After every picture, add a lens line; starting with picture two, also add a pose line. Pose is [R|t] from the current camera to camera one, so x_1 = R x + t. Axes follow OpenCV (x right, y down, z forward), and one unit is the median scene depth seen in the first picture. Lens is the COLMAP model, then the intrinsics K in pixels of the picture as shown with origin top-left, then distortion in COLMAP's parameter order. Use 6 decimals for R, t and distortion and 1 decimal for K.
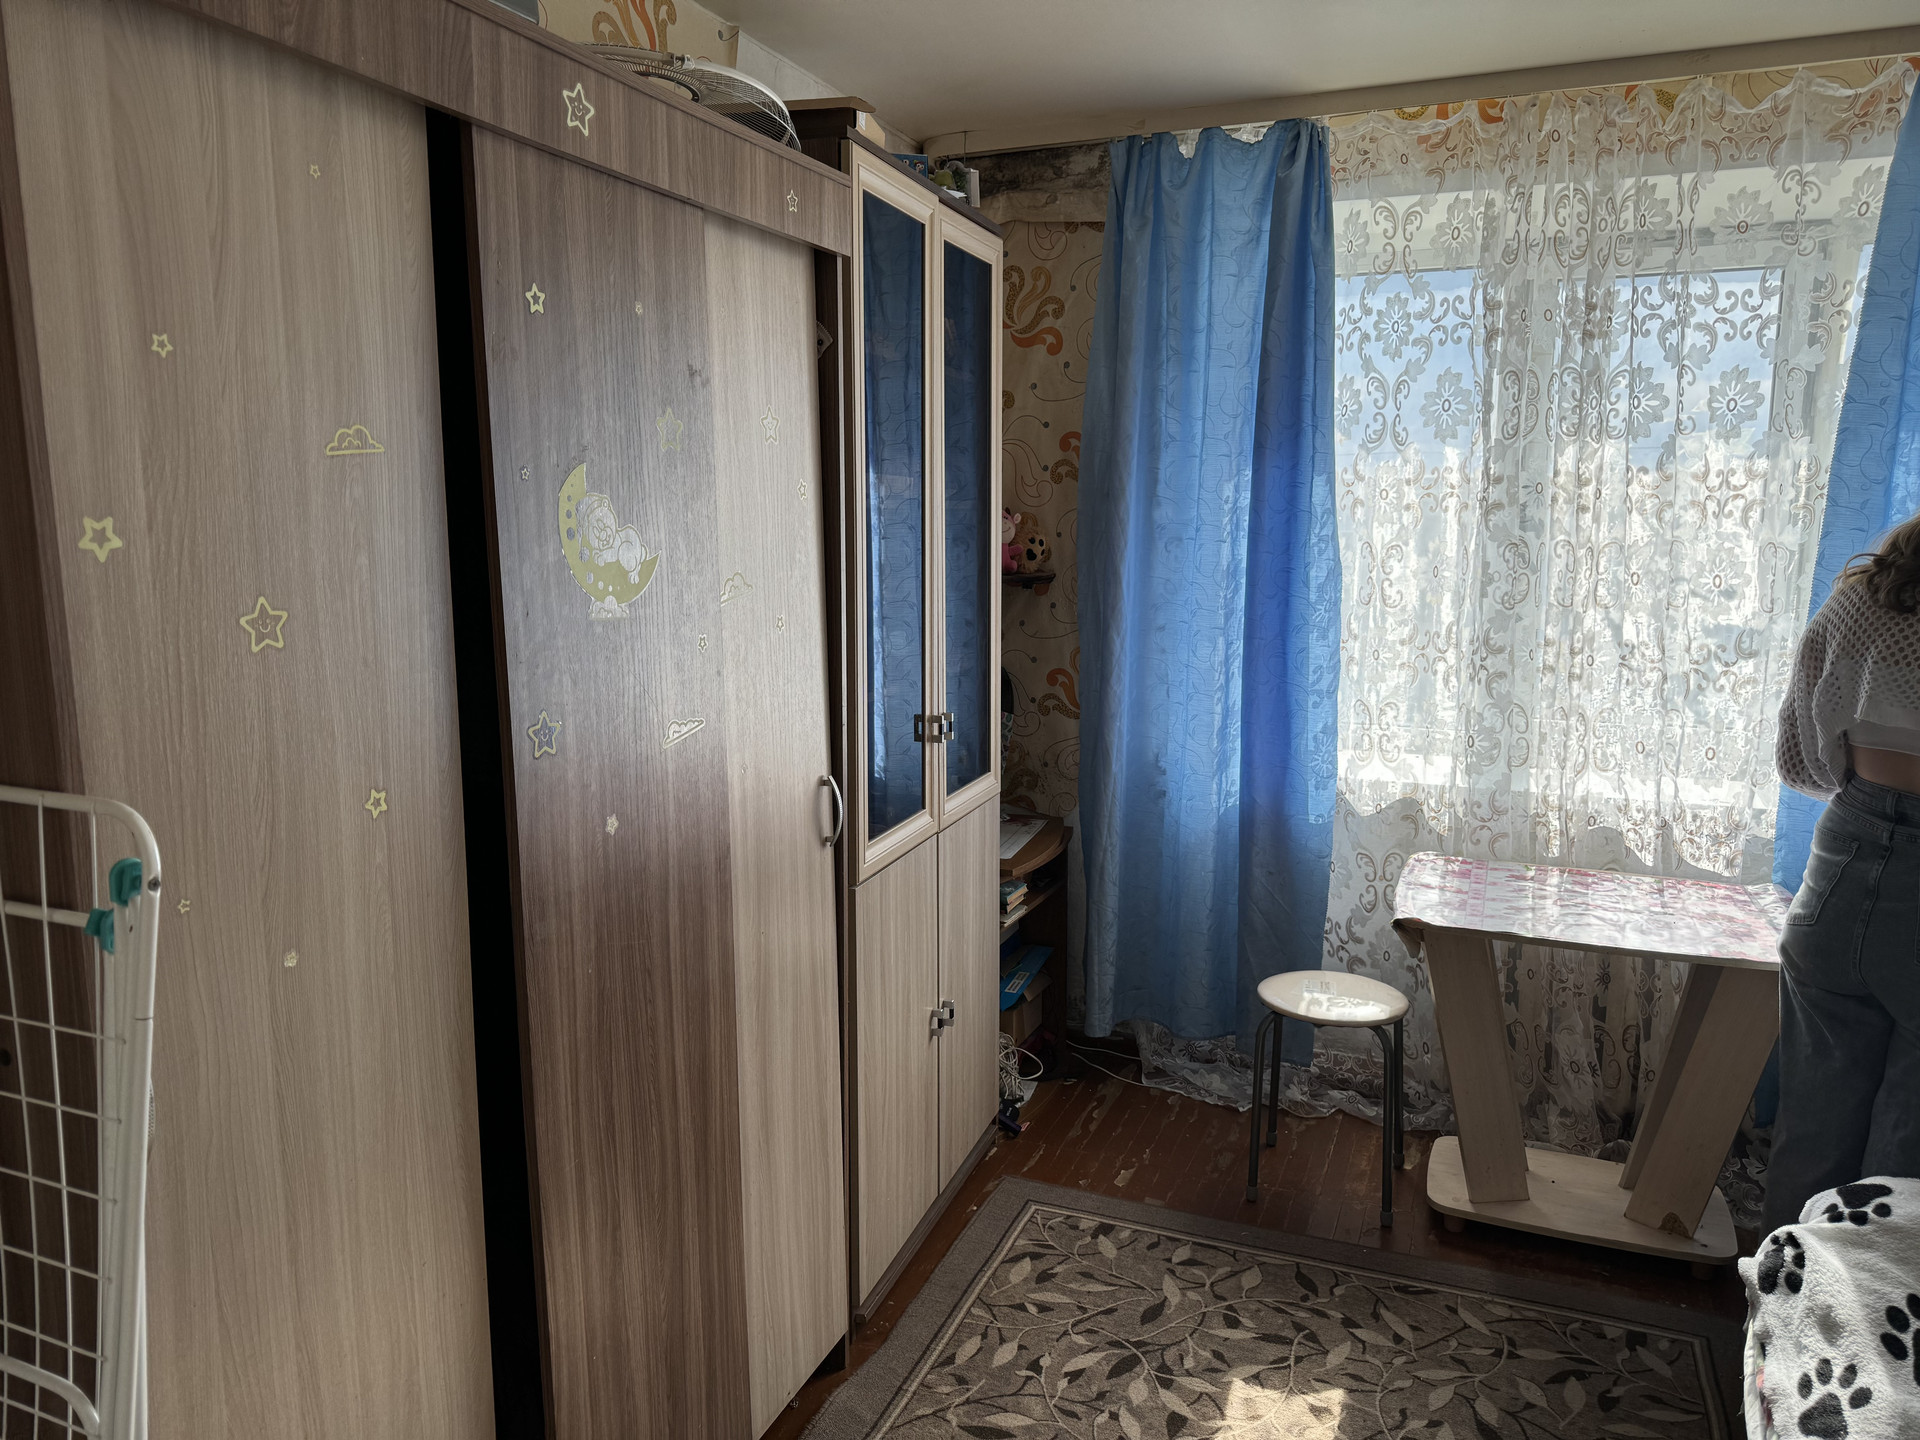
lens RADIAL K [[1334.3, 0, 960.0], [0, 1334.3, 720.0], [0, 0, 1]] dist [-0.001507, 0.000165]
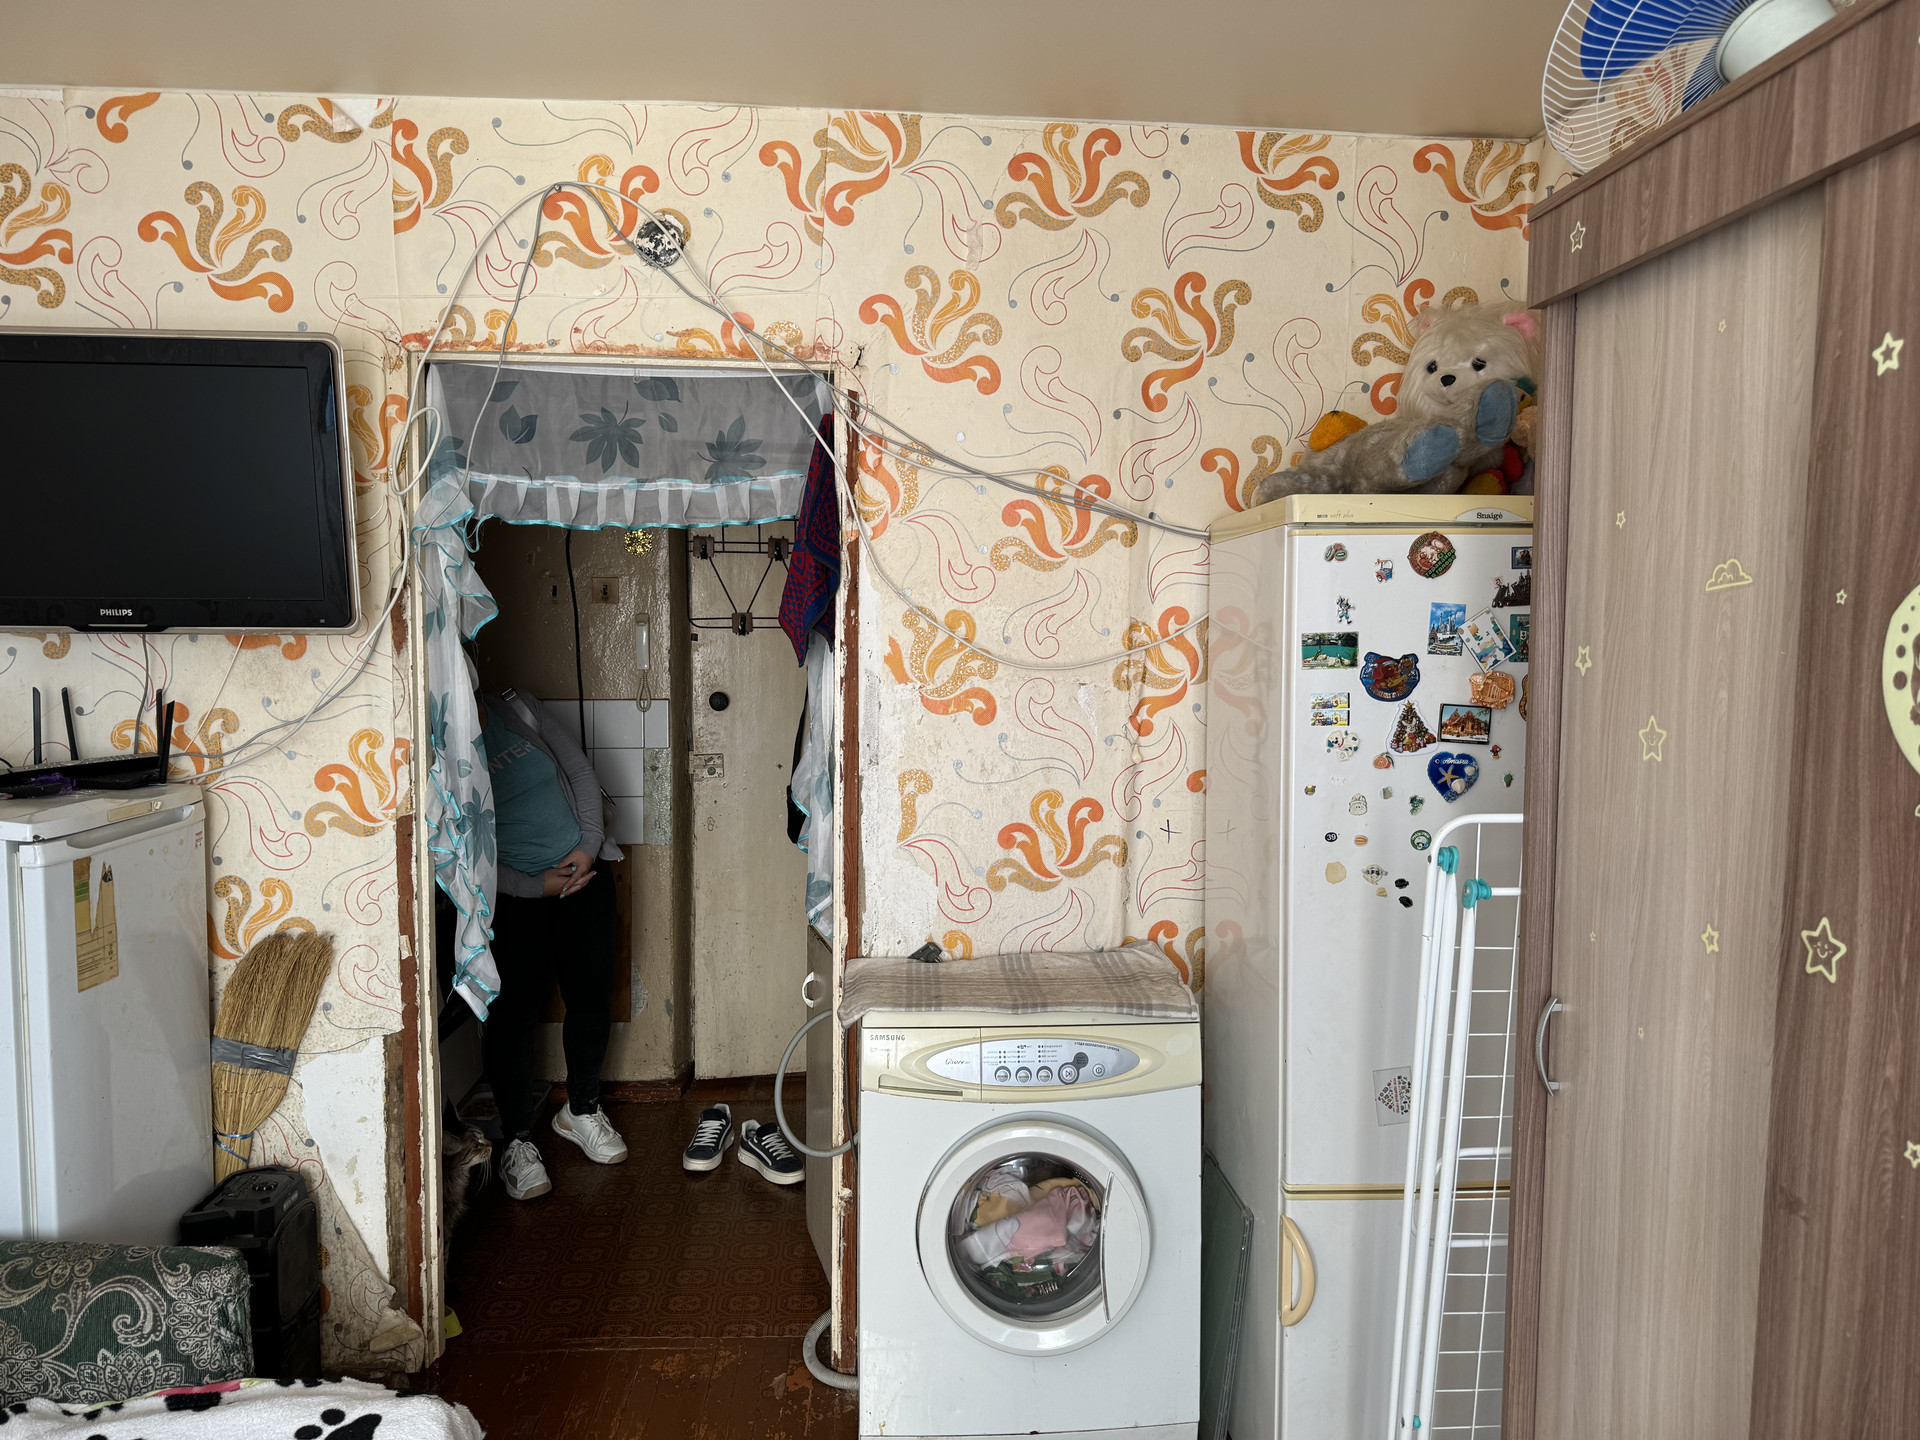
lens RADIAL K [[1334.3, 0, 960.0], [0, 1334.3, 720.0], [0, 0, 1]] dist [-0.001507, 0.000165]
pose [[-0.896749, 0.018229, -0.442164, 0.514518], [-0.081489, 0.975264, 0.205473, -0.265512], [0.434972, 0.220289, -0.873082, 1.670469]]
